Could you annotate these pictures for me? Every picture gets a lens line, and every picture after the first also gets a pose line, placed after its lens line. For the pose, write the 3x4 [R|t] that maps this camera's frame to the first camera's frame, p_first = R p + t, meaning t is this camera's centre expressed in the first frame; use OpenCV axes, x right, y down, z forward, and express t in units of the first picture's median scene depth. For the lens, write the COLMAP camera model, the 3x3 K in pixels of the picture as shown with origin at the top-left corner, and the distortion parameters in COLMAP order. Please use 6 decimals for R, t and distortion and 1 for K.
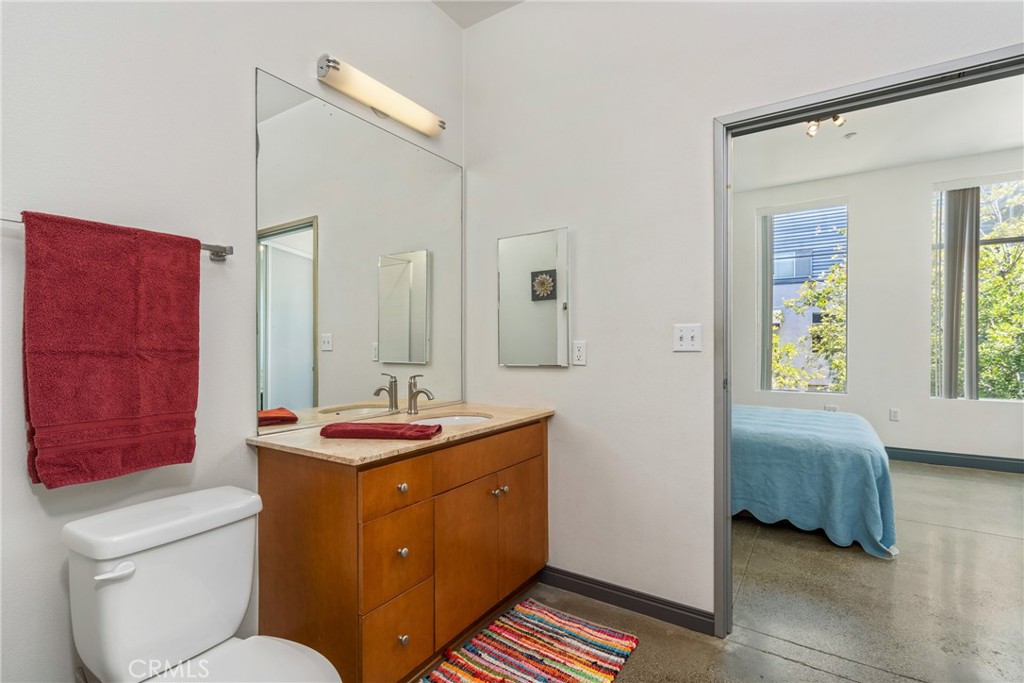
lens RADIAL K [[460.8, 0, 513.0], [0, 460.8, 346.3], [0, 0, 1]] dist [0.001862, 0.000575]
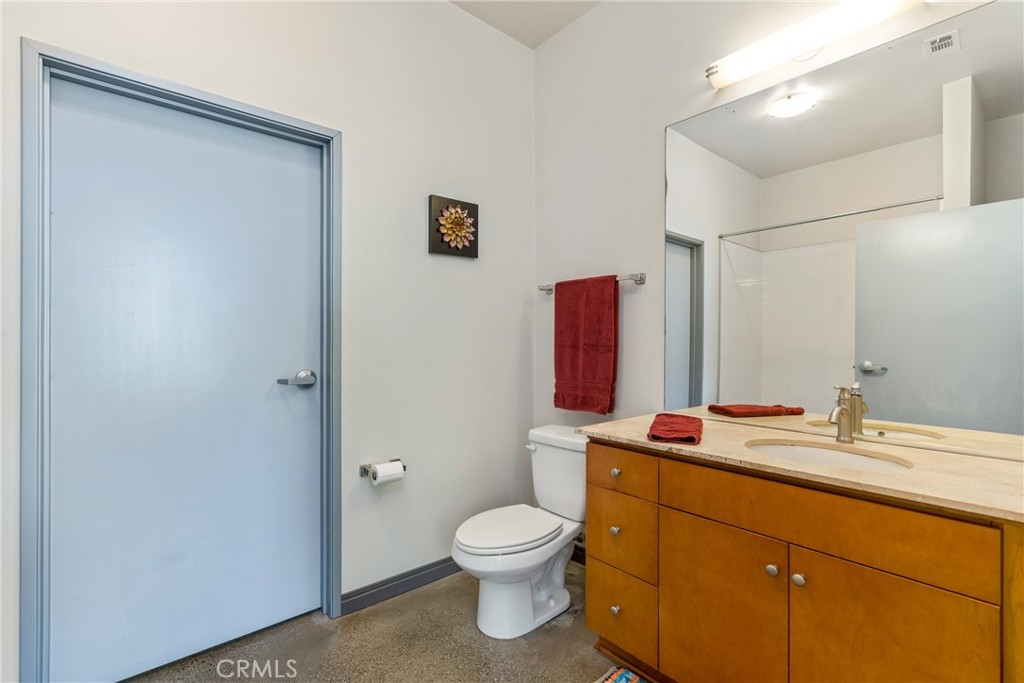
lens RADIAL K [[460.8, 0, 507.7], [0, 460.8, 338.9], [0, 0, 1]] dist [0.001862, 0.000575]
pose [[-0.268003, -0.000827, -0.963418, 0.885481], [0.000054, 1.000000, -0.000874, -0.011991], [0.963418, -0.000286, -0.268003, 1.034877]]
